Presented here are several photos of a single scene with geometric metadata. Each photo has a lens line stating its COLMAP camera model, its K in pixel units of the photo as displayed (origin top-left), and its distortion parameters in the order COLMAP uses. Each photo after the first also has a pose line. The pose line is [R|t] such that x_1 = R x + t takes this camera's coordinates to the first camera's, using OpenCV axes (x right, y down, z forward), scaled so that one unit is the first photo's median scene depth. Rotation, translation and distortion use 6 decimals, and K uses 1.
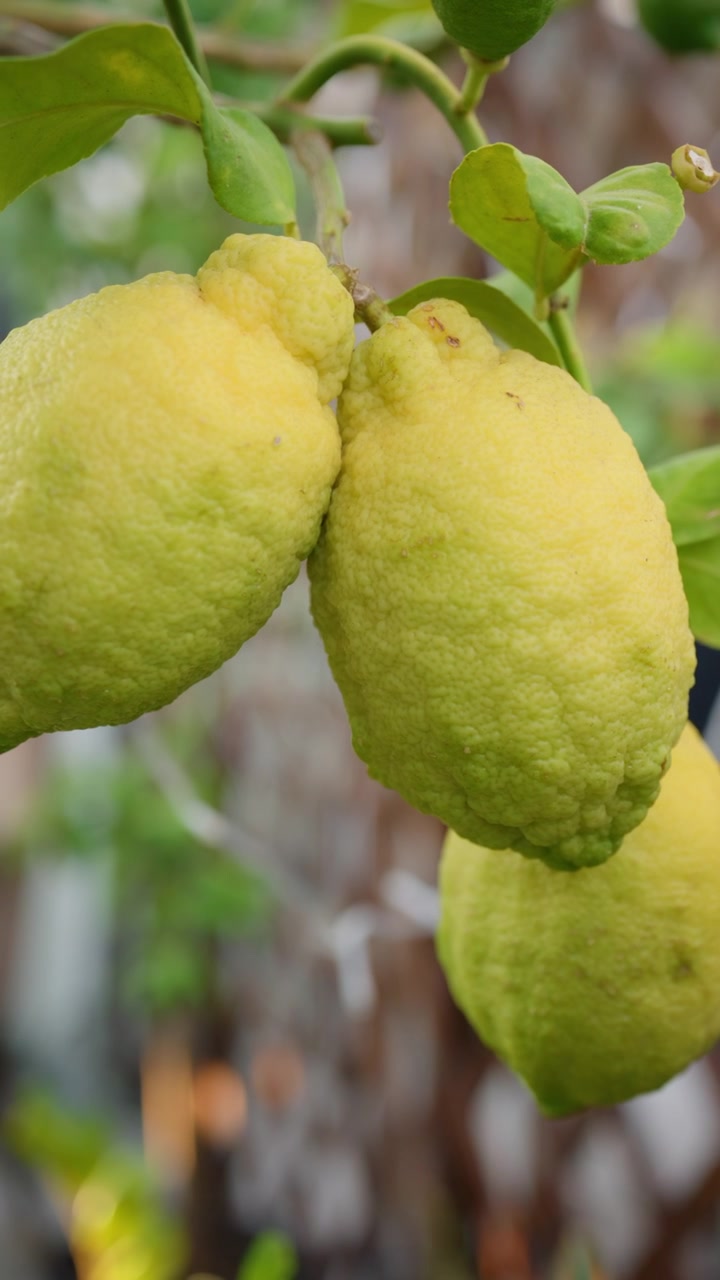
lens RADIAL K [[1671.5, 0, 359.4], [0, 1671.5, 638.5], [0, 0, 1]] dist [0.022615, 0.000000]
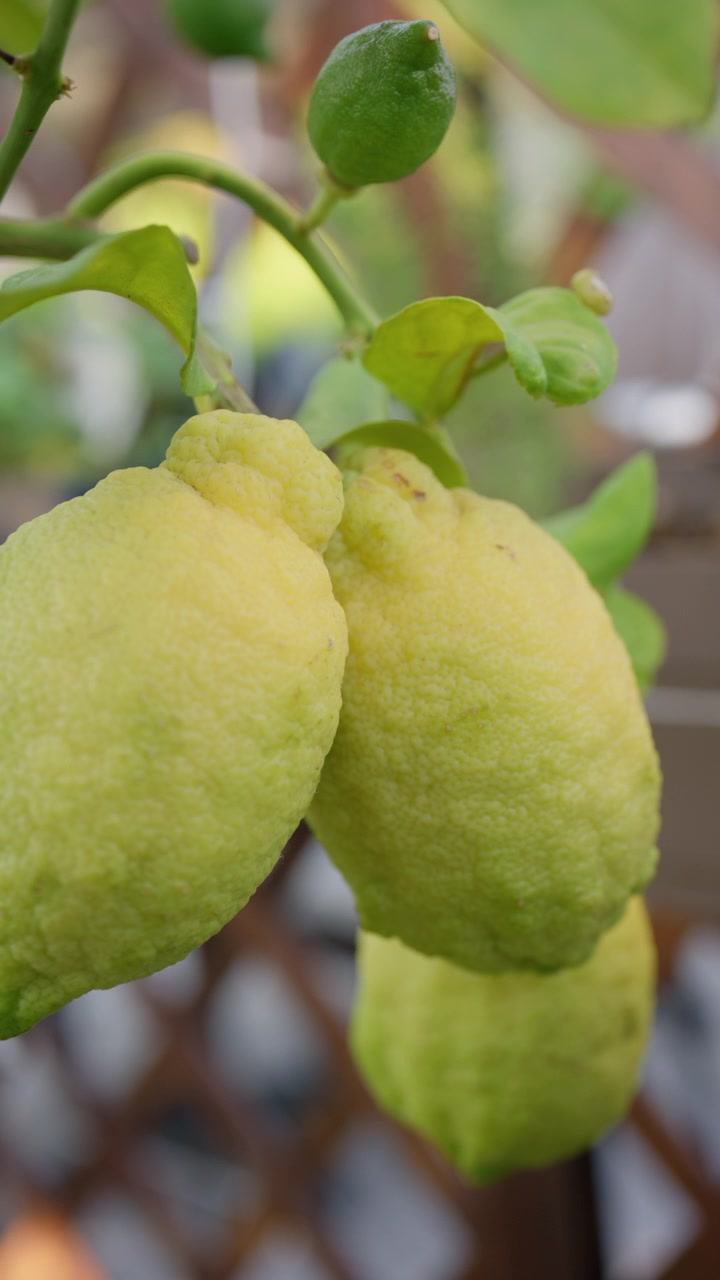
lens RADIAL K [[1671.5, 0, 359.0], [0, 1671.5, 641.1], [0, 0, 1]] dist [0.022615, 0.000000]
pose [[0.909474, -0.175352, 0.376973, -0.382698], [0.154987, 0.984342, 0.083959, -0.191496], [-0.385793, -0.017932, 0.922411, 0.110311]]
